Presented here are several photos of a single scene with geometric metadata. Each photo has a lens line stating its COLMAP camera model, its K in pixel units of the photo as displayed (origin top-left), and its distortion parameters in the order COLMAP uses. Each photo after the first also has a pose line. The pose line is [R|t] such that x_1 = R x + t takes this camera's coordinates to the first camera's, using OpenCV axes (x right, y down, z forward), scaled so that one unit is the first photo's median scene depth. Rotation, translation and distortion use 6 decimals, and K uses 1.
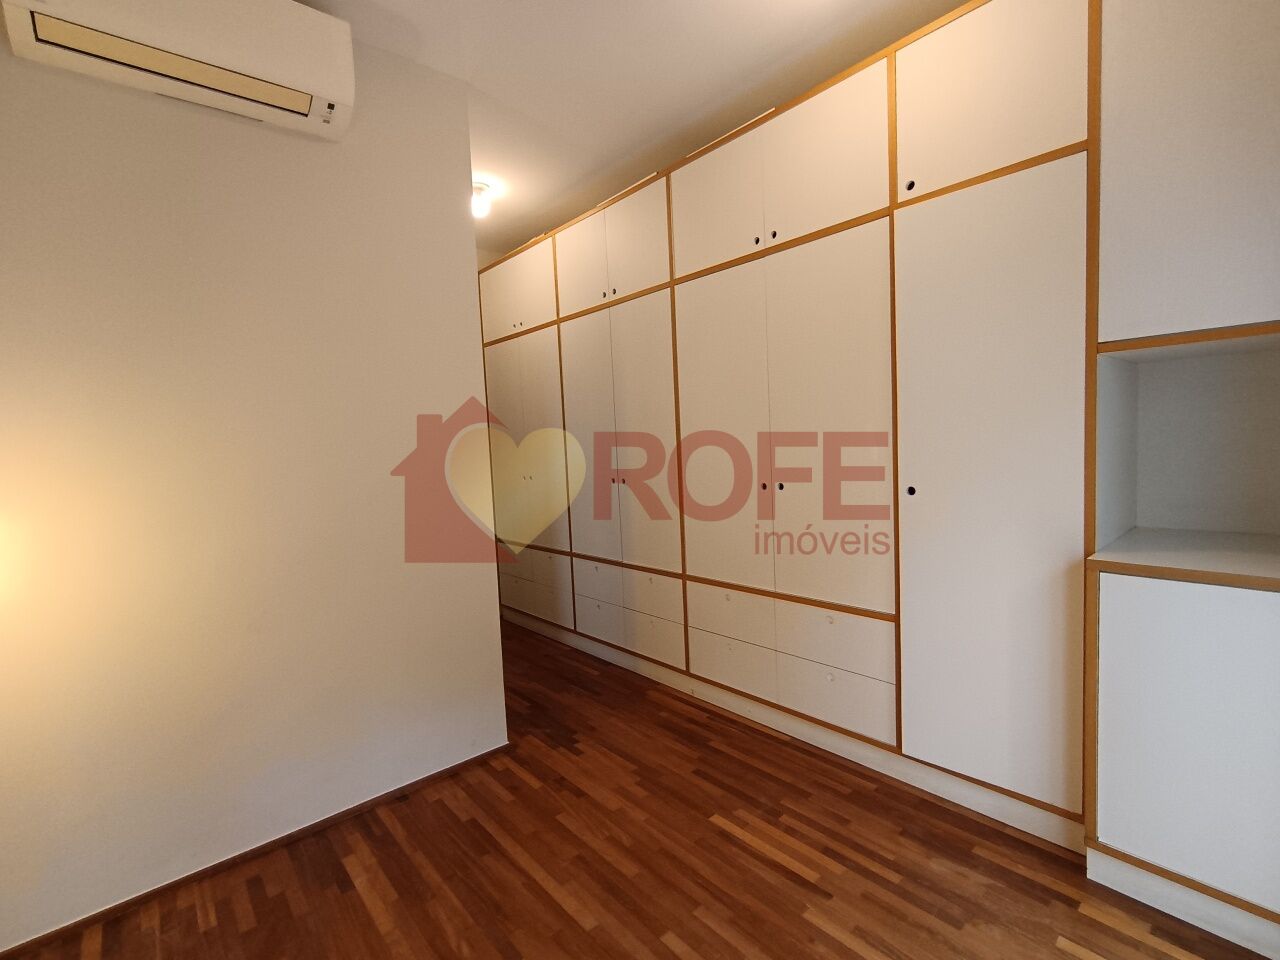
lens RADIAL K [[589.5, 0, 635.5], [0, 589.5, 481.9], [0, 0, 1]] dist [0.001890, 0.000229]
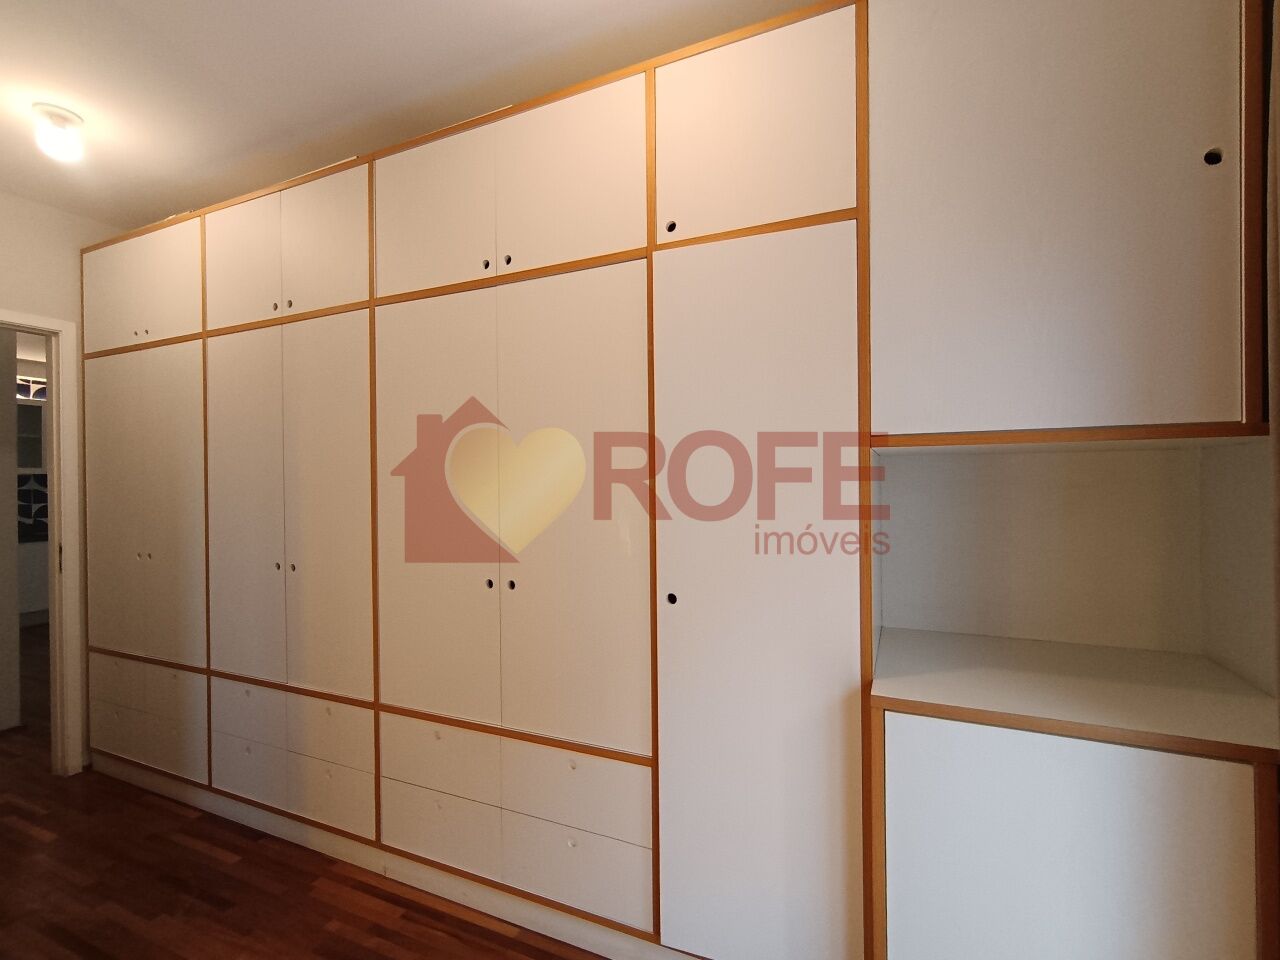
lens RADIAL K [[589.5, 0, 635.5], [0, 589.5, 481.9], [0, 0, 1]] dist [0.001890, 0.000229]
pose [[0.909298, 0.034430, 0.414720, 0.065434], [-0.002009, 0.996923, -0.078360, -0.058150], [-0.416142, 0.070419, 0.906569, 0.214699]]
